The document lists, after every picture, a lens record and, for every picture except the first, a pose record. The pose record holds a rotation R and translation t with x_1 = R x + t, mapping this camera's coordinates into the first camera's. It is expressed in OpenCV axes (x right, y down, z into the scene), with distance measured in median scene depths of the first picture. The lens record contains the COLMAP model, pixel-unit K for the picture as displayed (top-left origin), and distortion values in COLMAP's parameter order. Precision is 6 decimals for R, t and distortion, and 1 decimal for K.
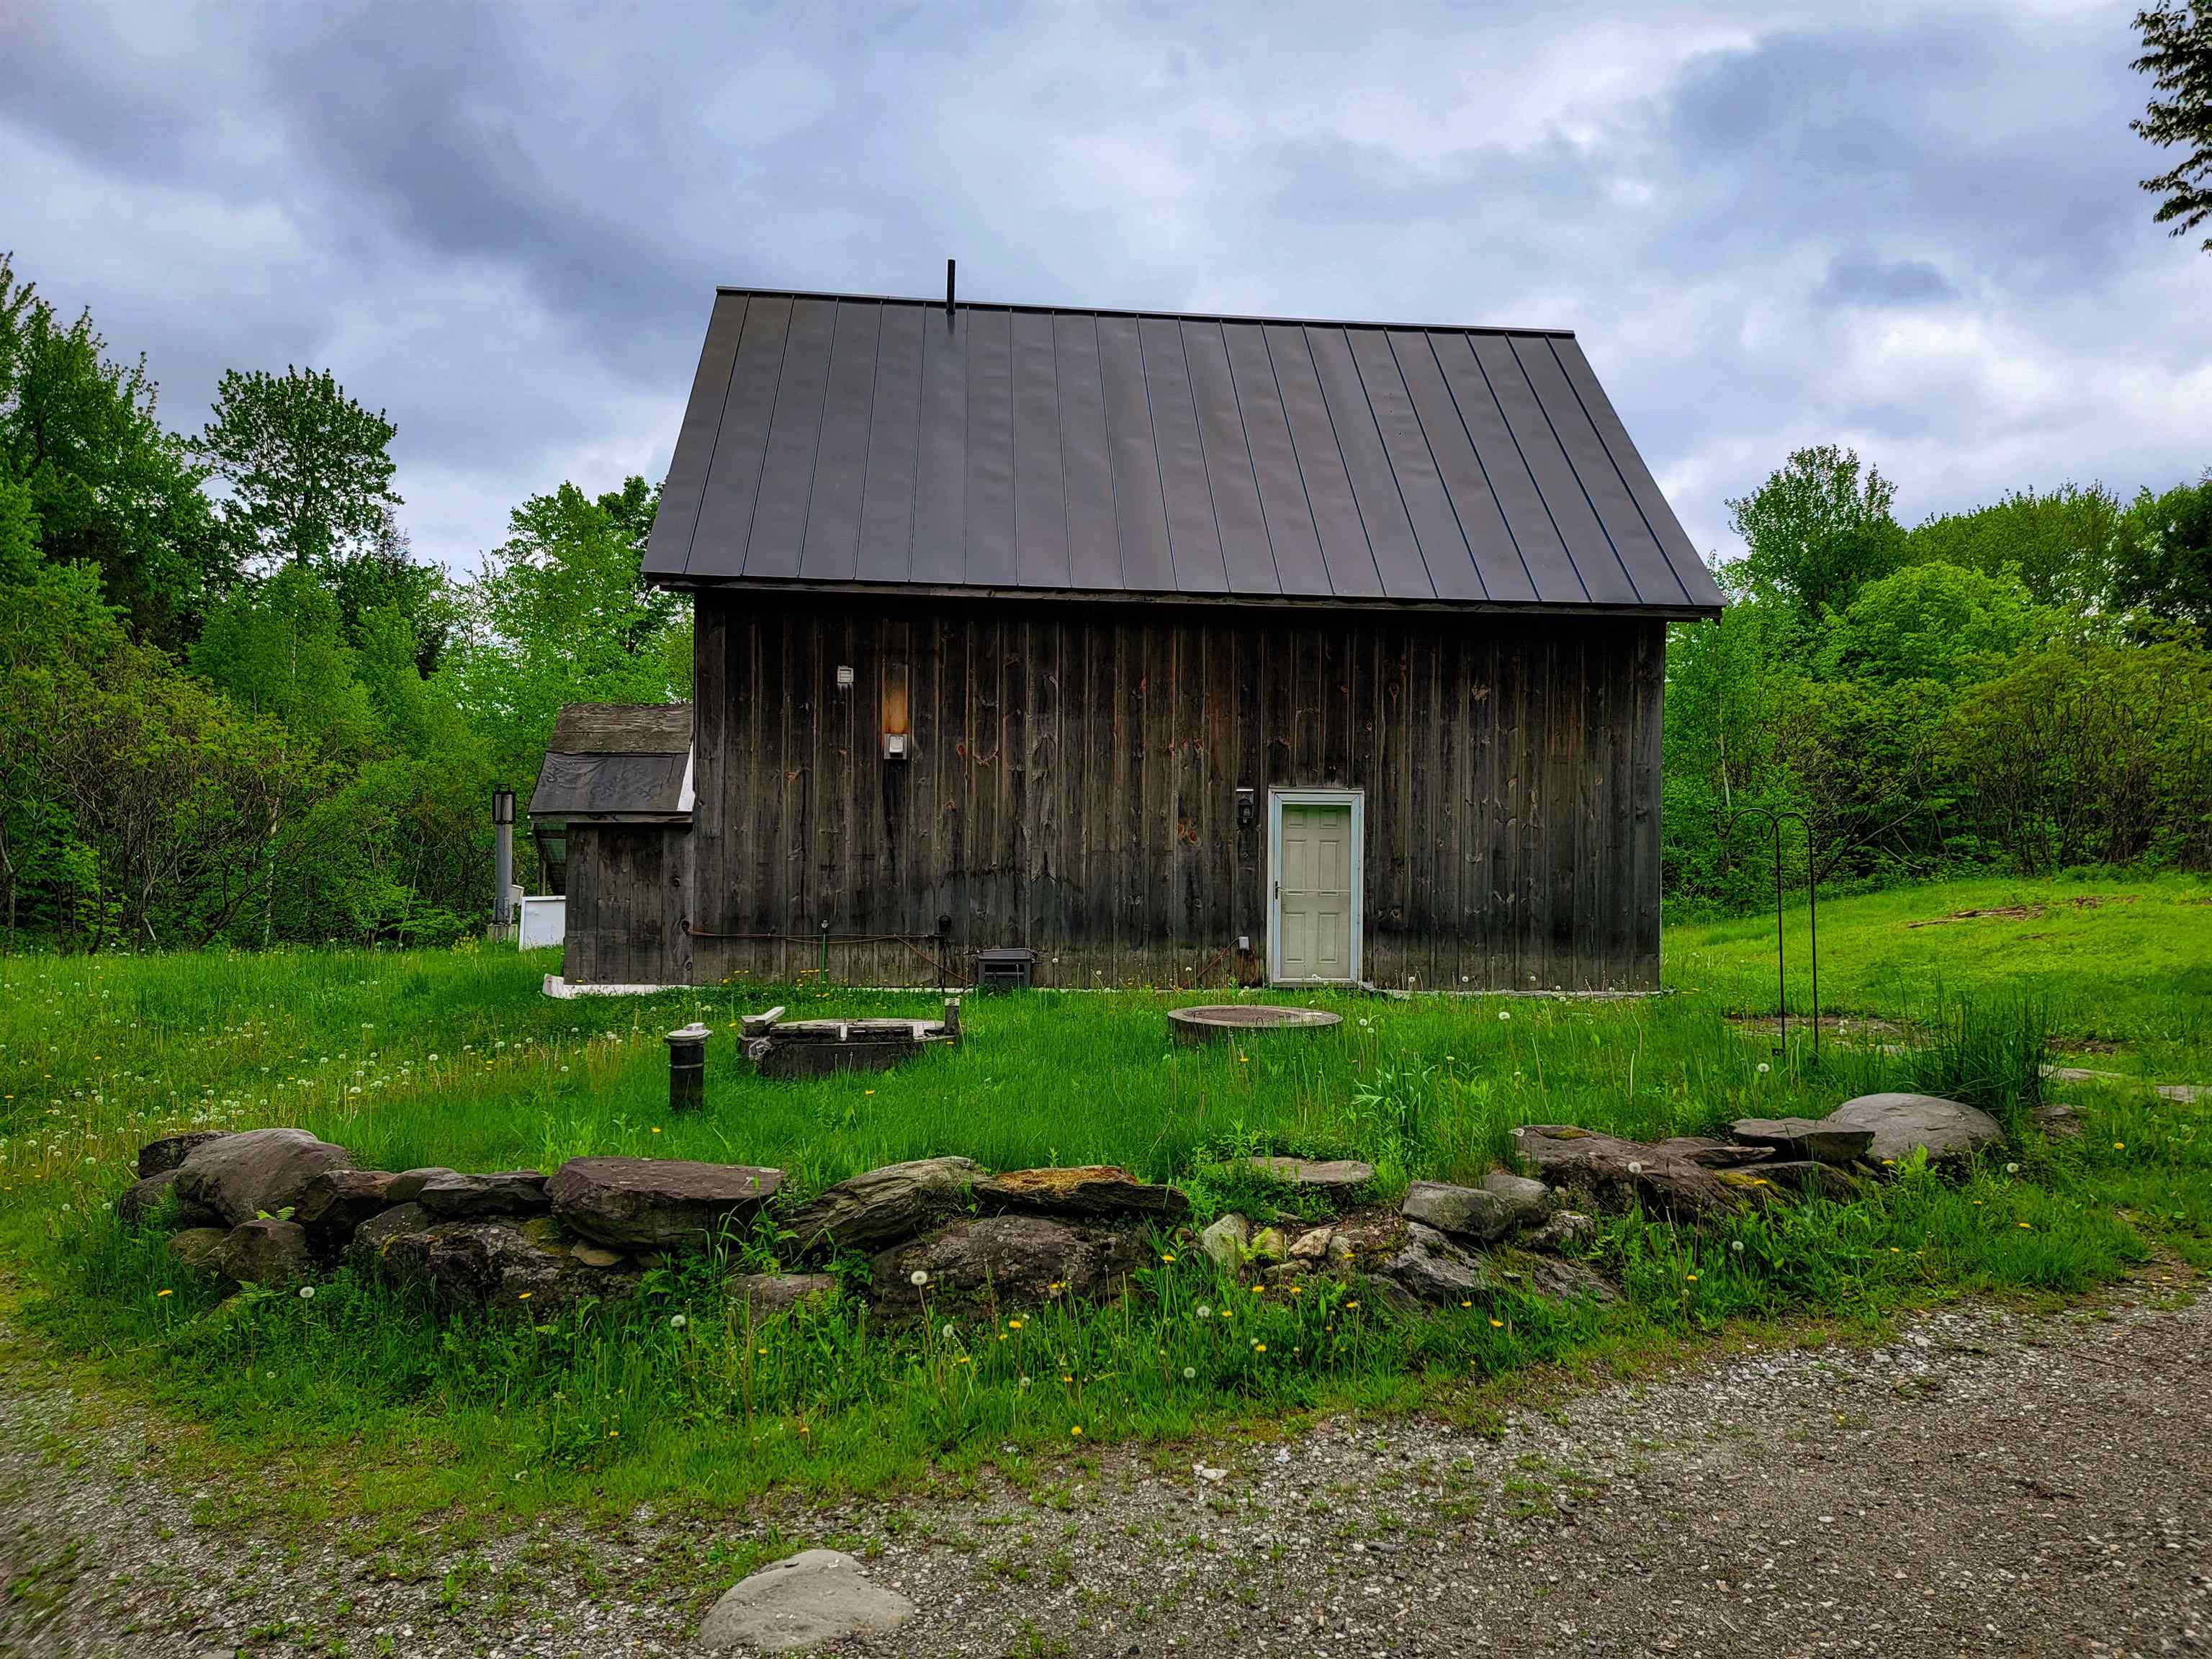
lens RADIAL K [[1515.4, 0, 1120.5], [0, 1515.4, 834.9], [0, 0, 1]] dist [0.052512, -0.012096]
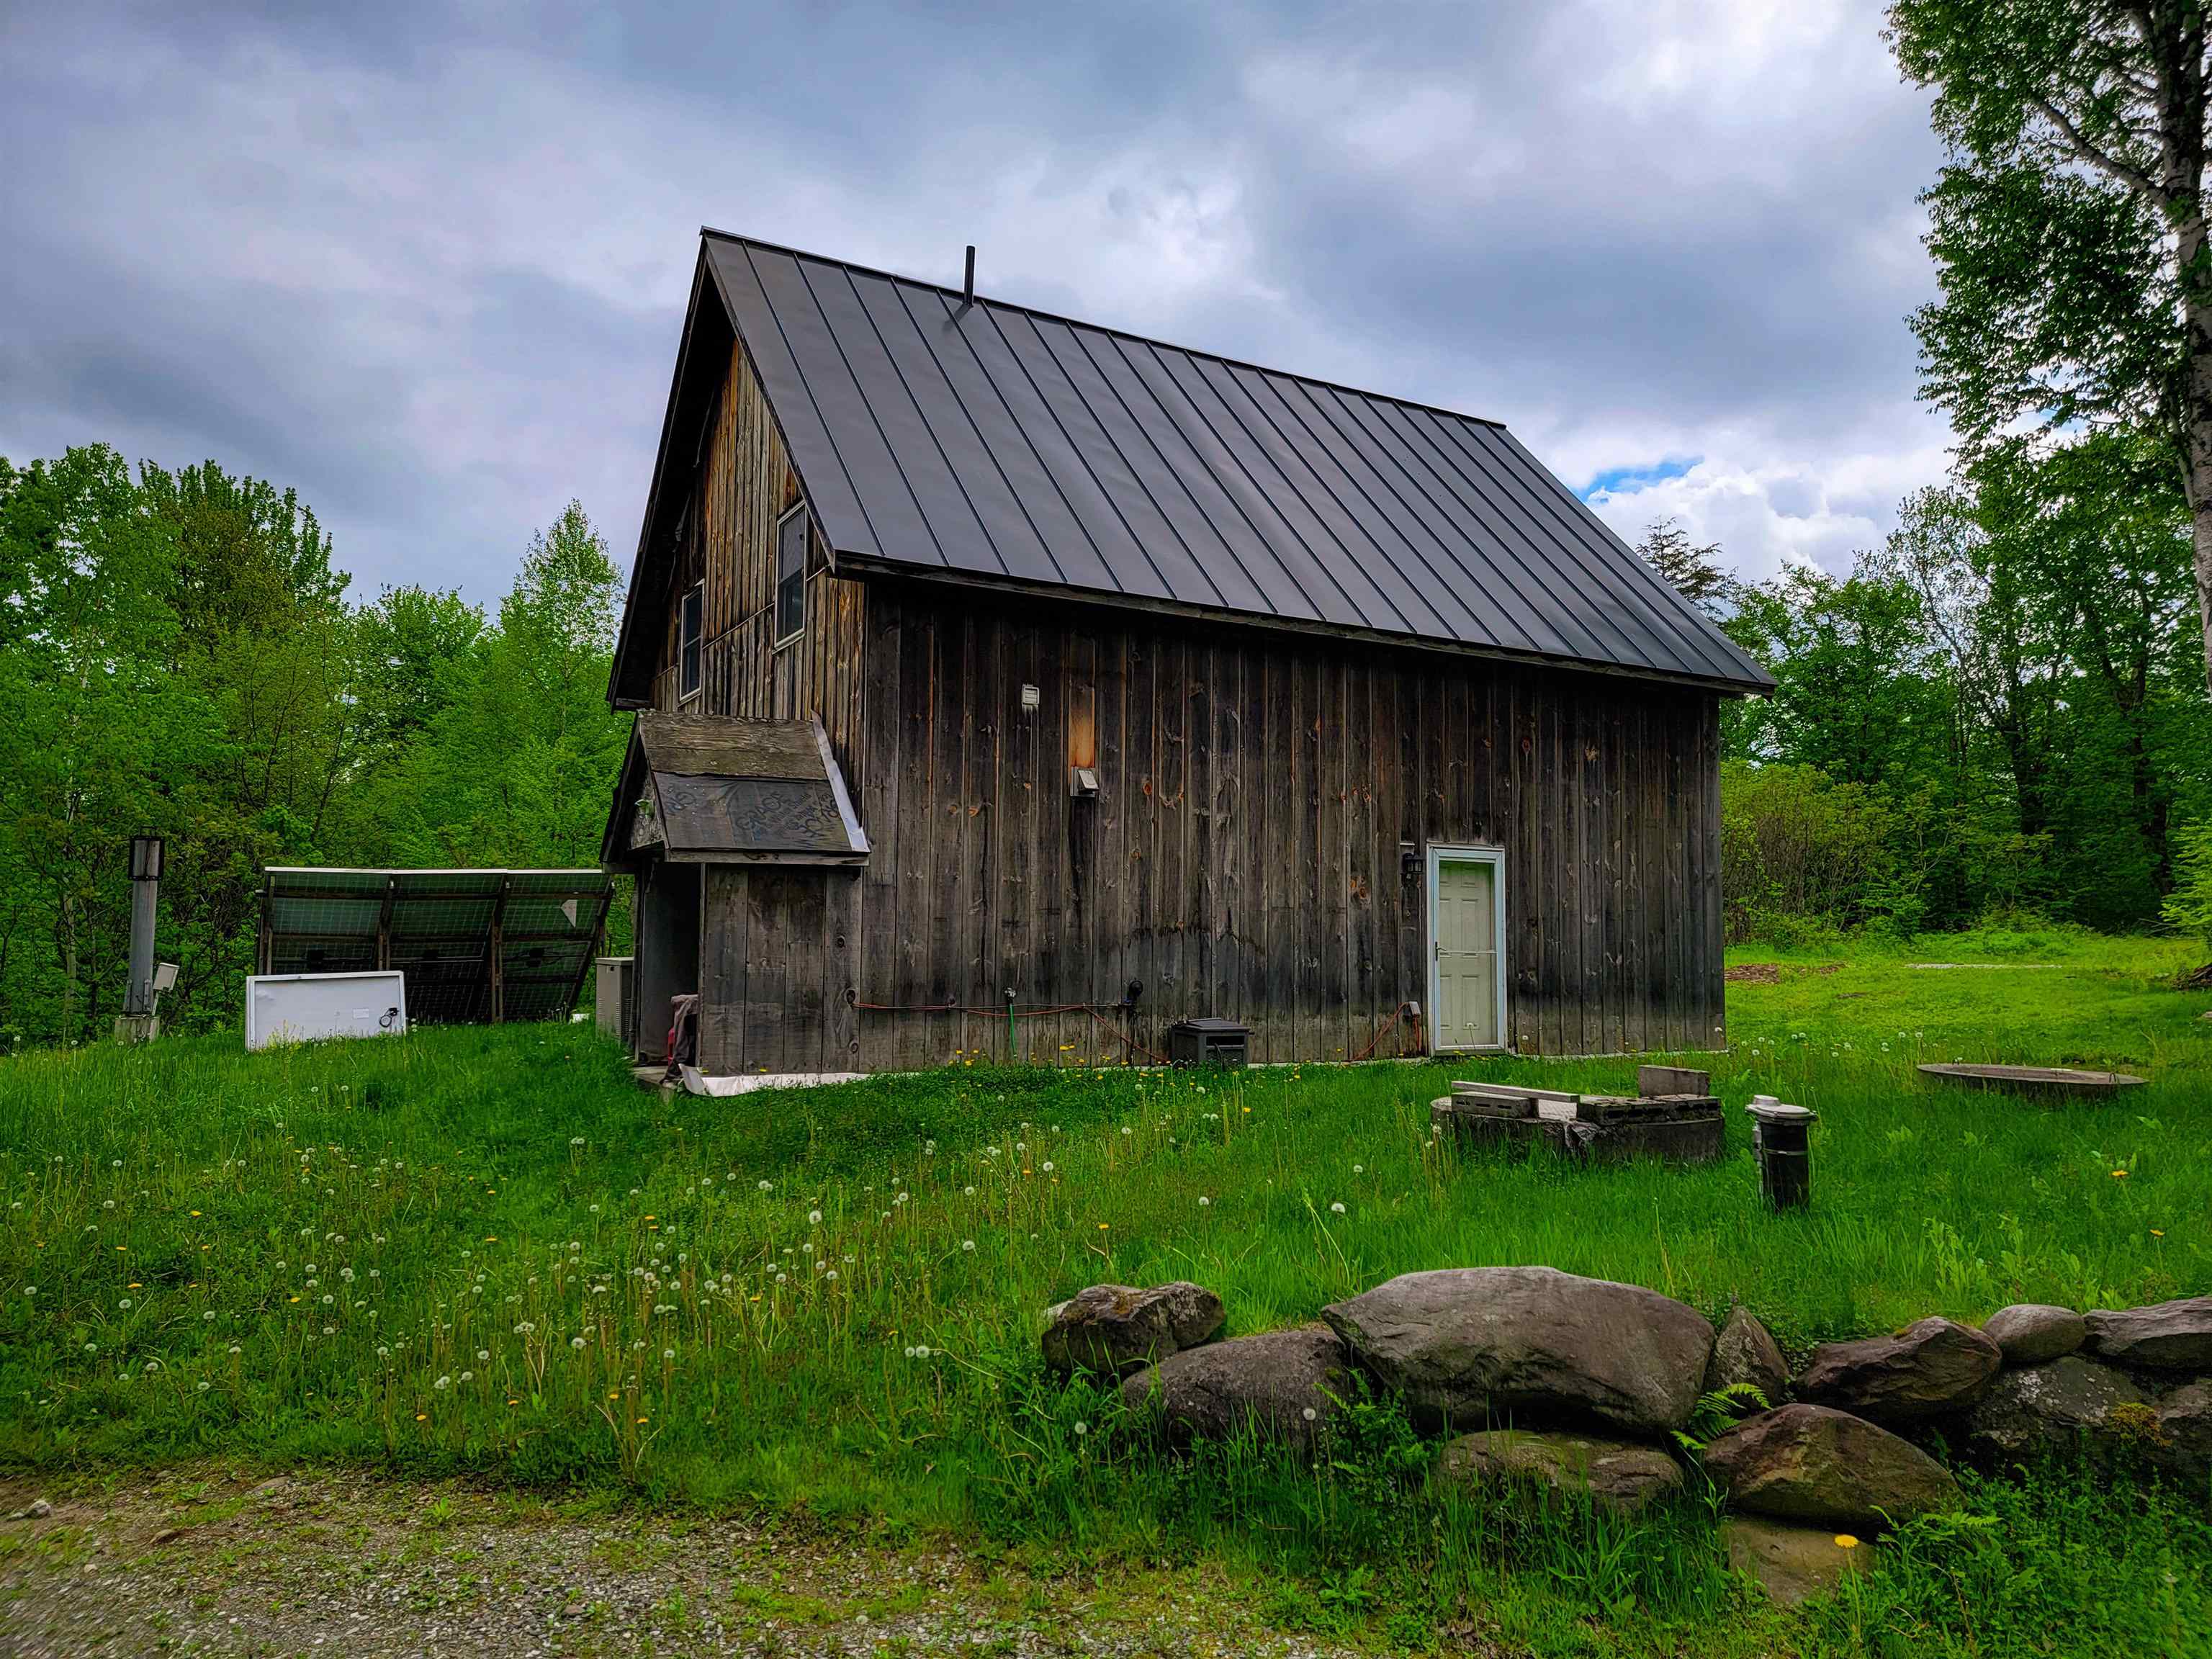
lens RADIAL K [[1515.4, 0, 1095.9], [0, 1515.4, 818.2], [0, 0, 1]] dist [0.052512, -0.012096]
pose [[0.918889, 0.032132, 0.393205, -0.469413], [-0.005541, 0.997630, -0.068577, 0.020108], [-0.394477, 0.060836, 0.916890, 0.214982]]
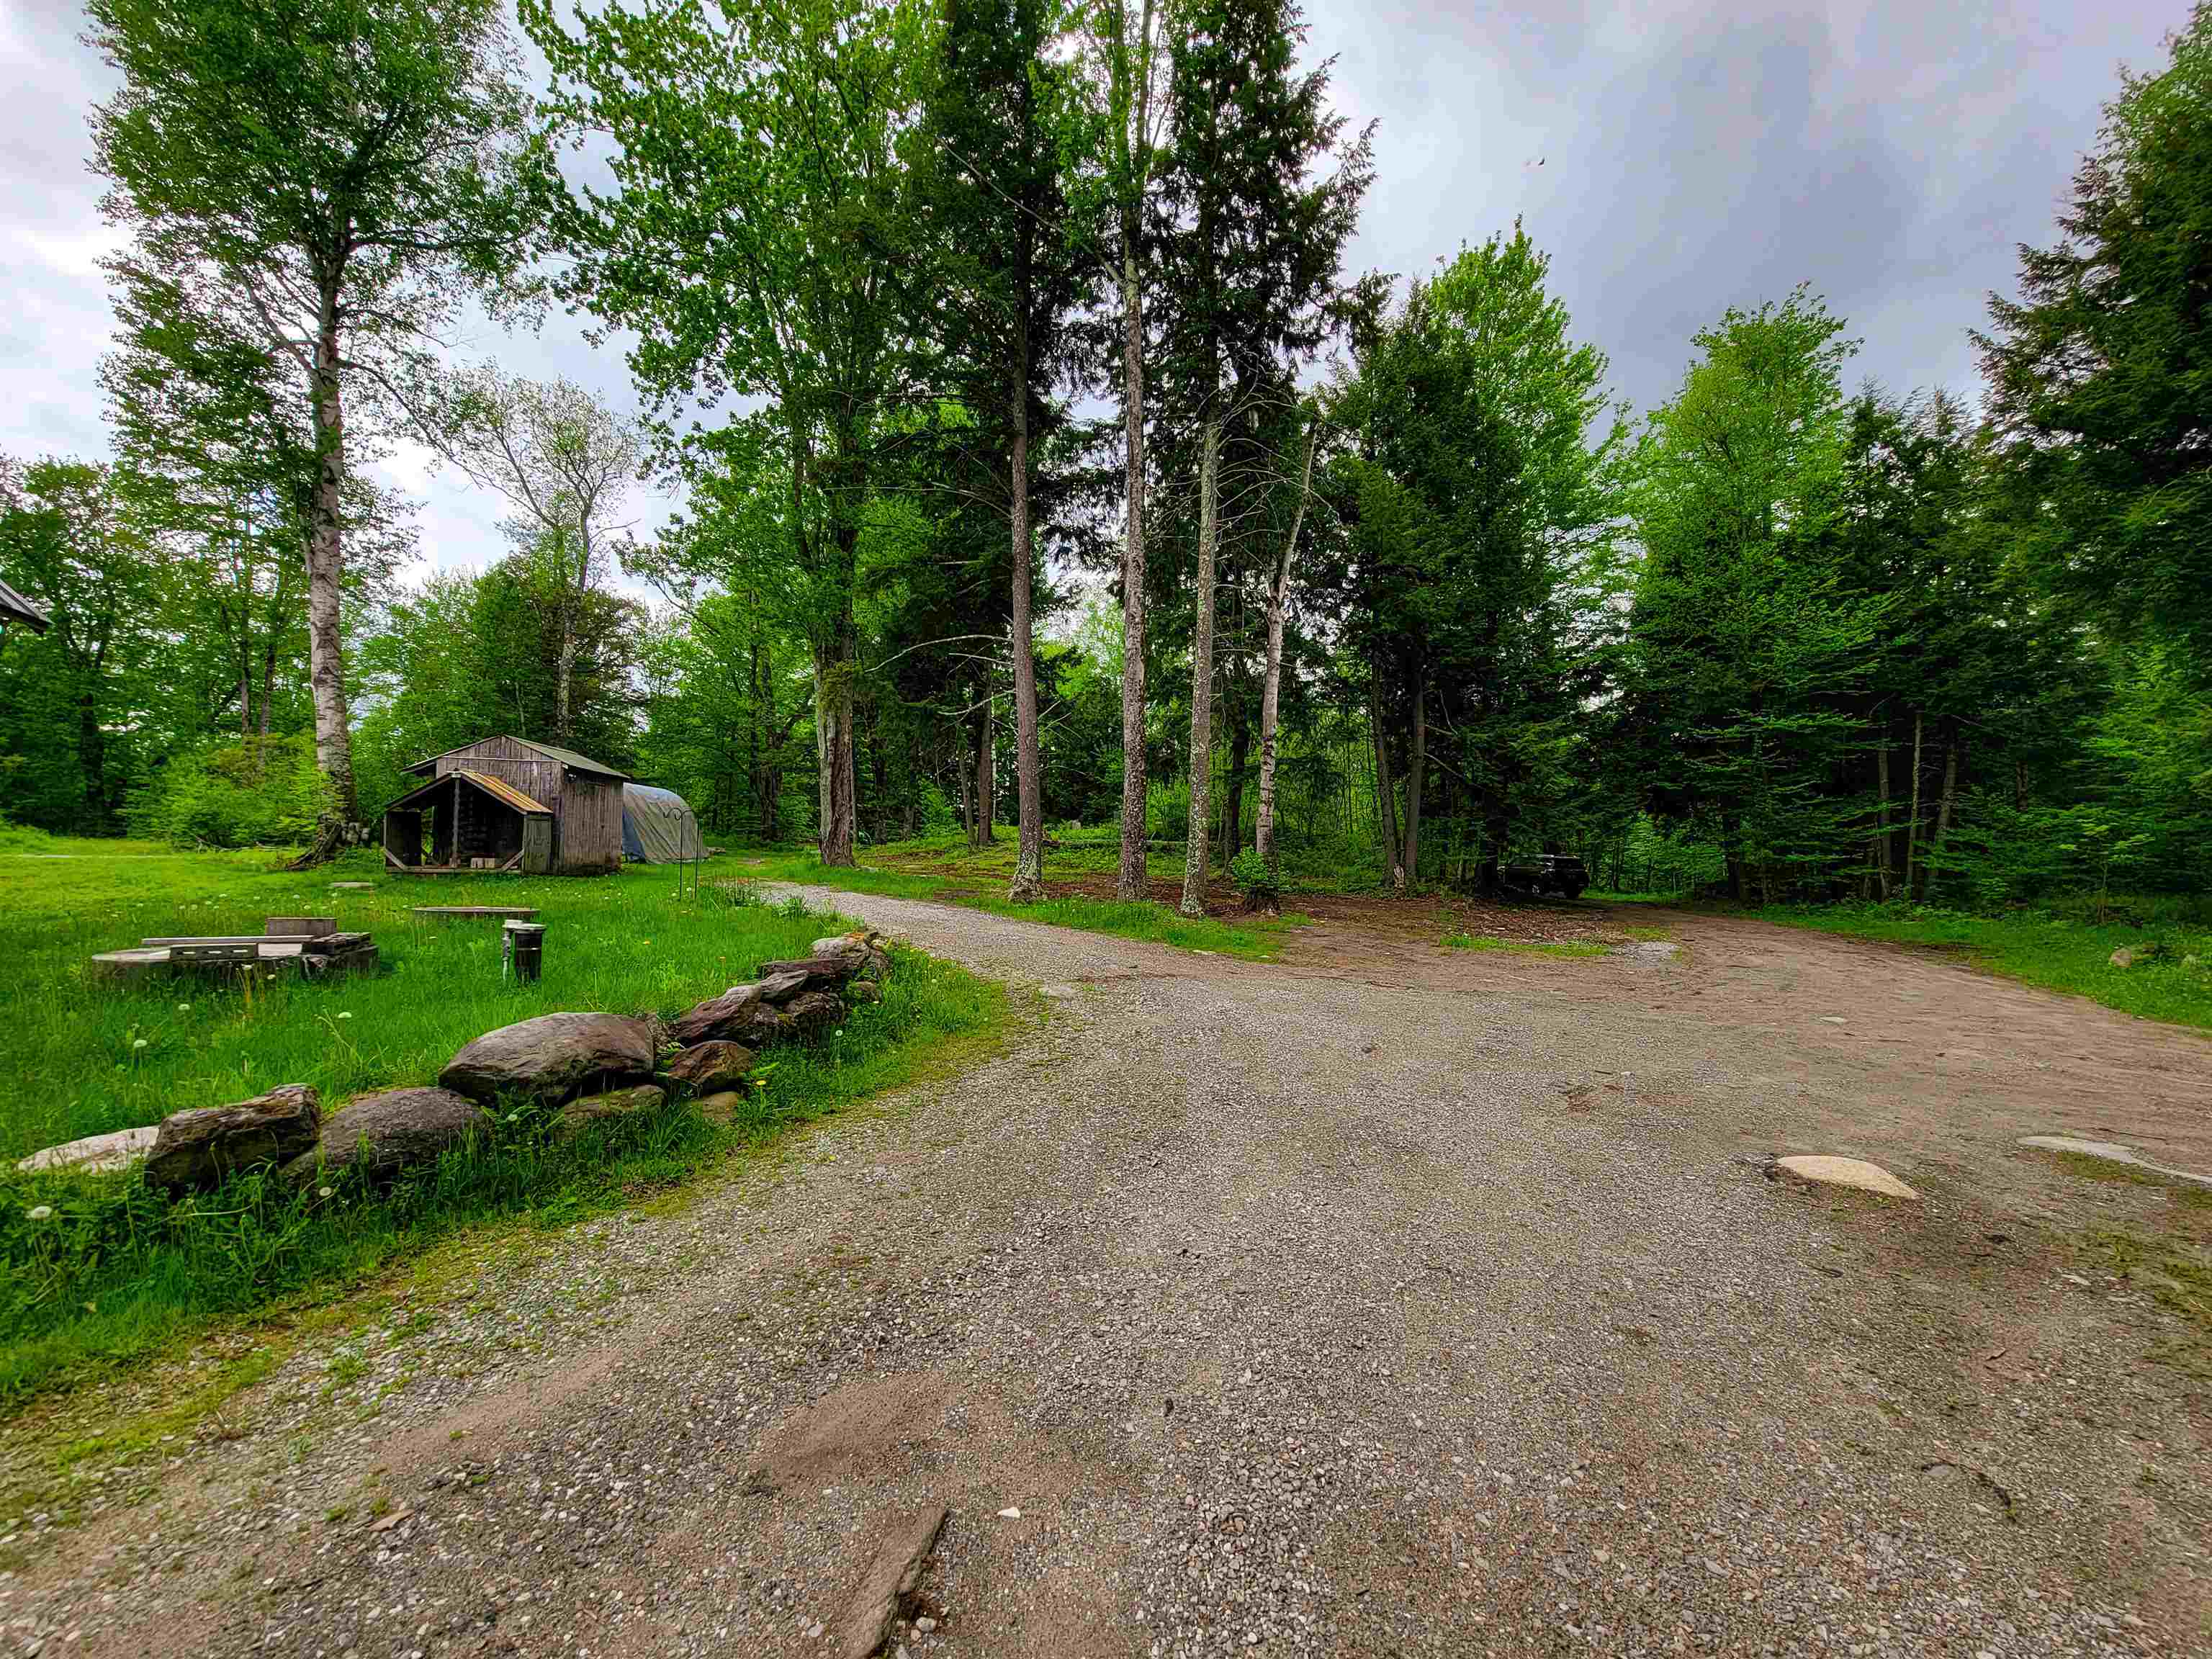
lens RADIAL K [[907.1, 0, 1118.9], [0, 907.1, 812.9], [0, 0, 1]] dist [-0.000927, 0.000525]
pose [[-0.325322, 0.049563, 0.944303, -0.664798], [-0.030216, 0.997571, -0.062769, 0.035390], [-0.945120, -0.048953, -0.323034, 0.423674]]
